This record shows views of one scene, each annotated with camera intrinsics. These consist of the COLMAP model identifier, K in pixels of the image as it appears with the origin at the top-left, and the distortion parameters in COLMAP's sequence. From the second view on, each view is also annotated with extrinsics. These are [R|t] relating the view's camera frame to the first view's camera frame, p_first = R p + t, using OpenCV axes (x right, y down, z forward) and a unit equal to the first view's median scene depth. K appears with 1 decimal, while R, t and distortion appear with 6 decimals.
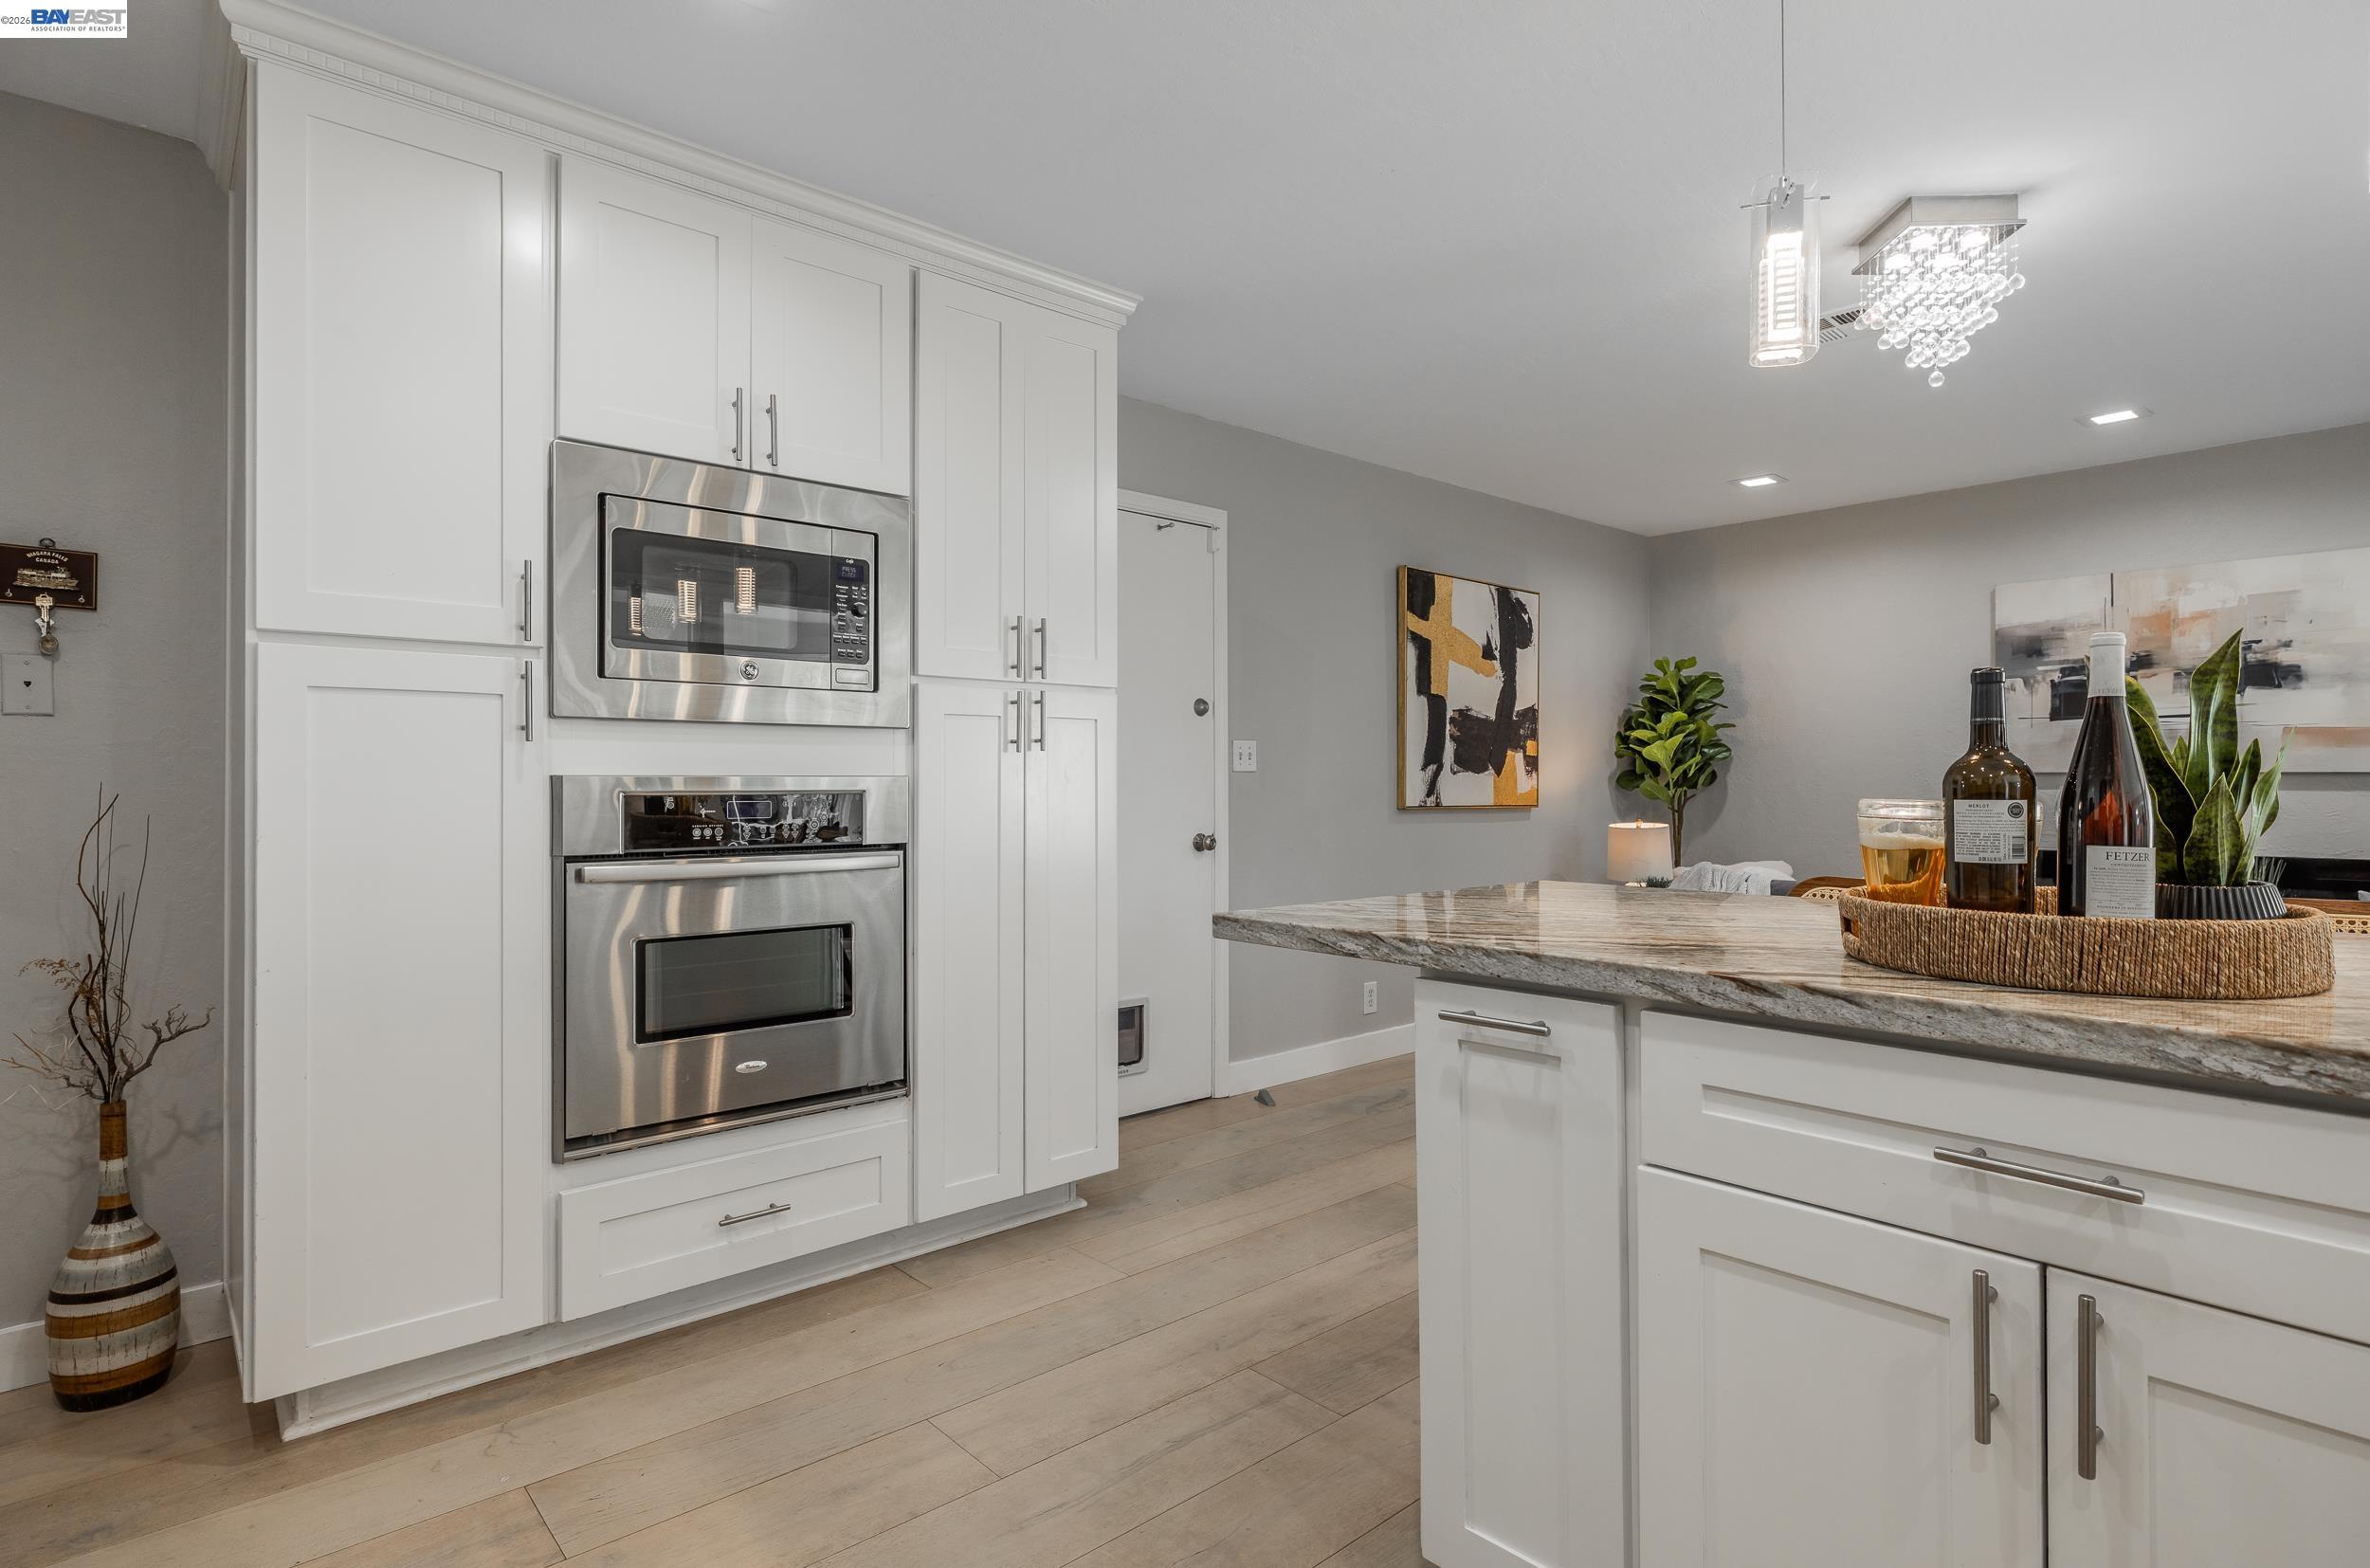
lens RADIAL K [[1193.7, 0, 1187.0], [0, 1193.7, 789.2], [0, 0, 1]] dist [-0.001331, -0.000260]
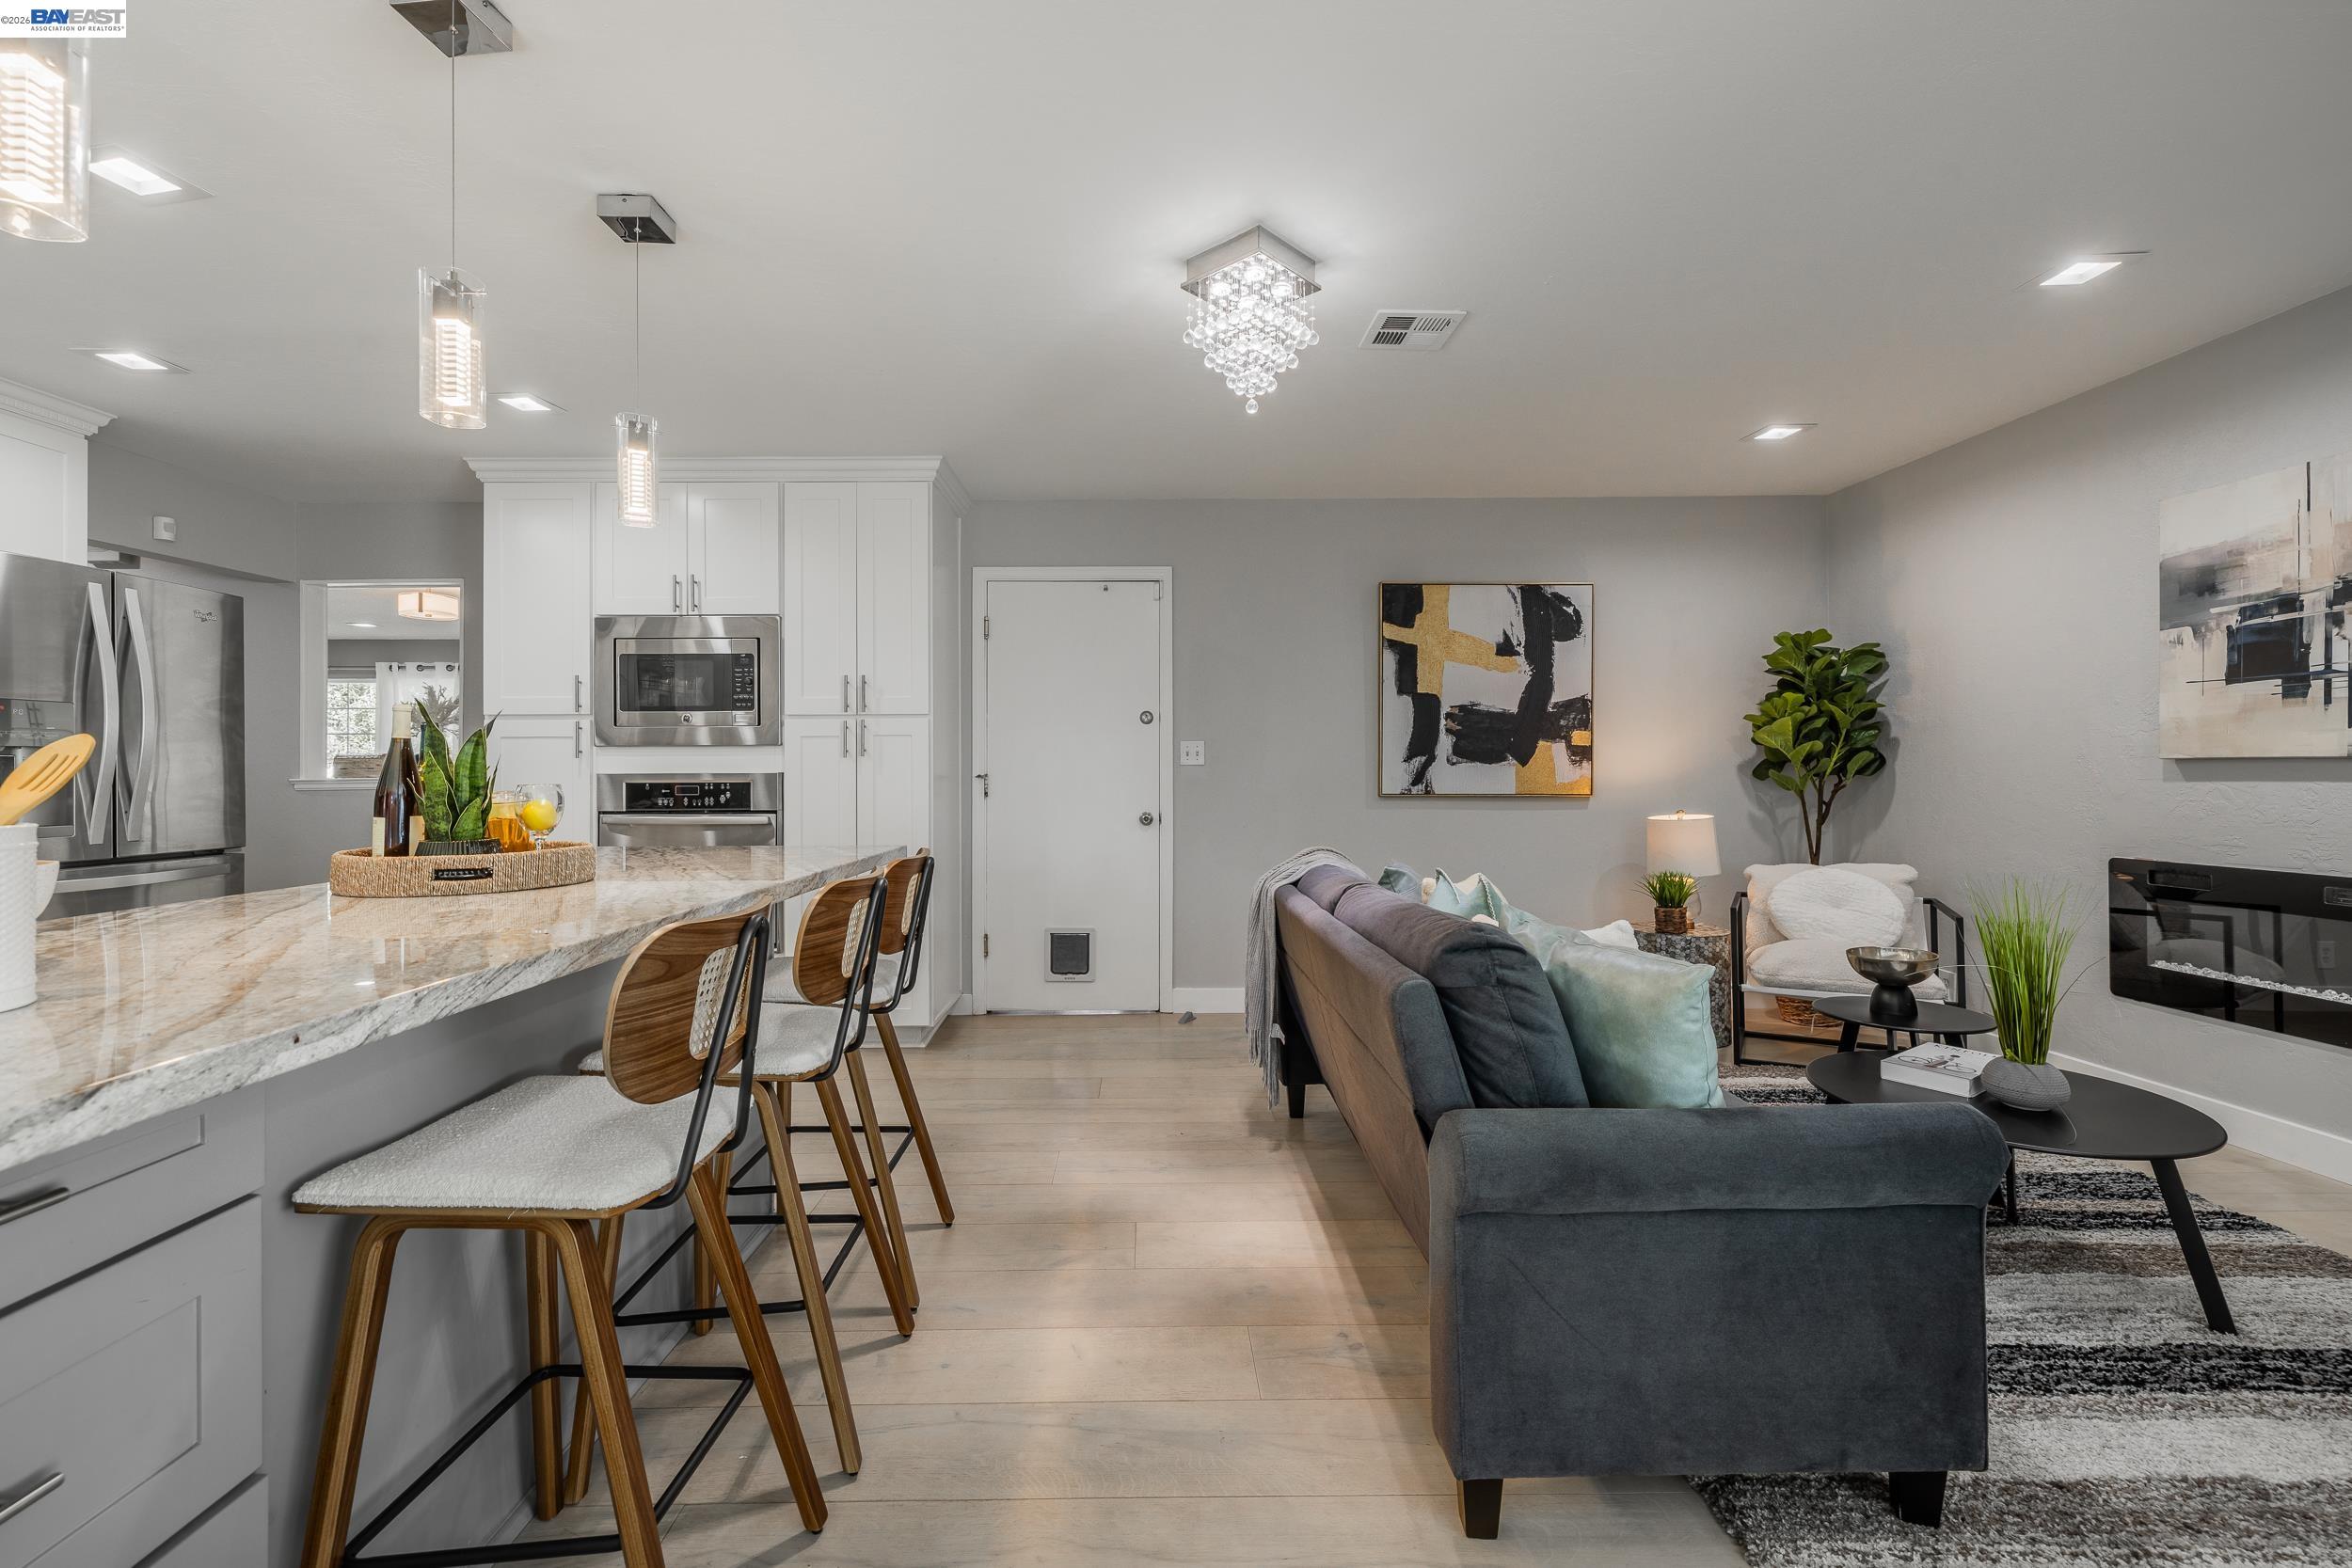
lens RADIAL K [[1003.7, 0, 1173.1], [0, 1003.7, 773.4], [0, 0, 1]] dist [0.001800, 0.000145]
pose [[0.756233, -0.001206, -0.654301, 0.639260], [0.000896, 0.999999, -0.000807, -0.004340], [0.654301, 0.000025, 0.756234, 0.140907]]
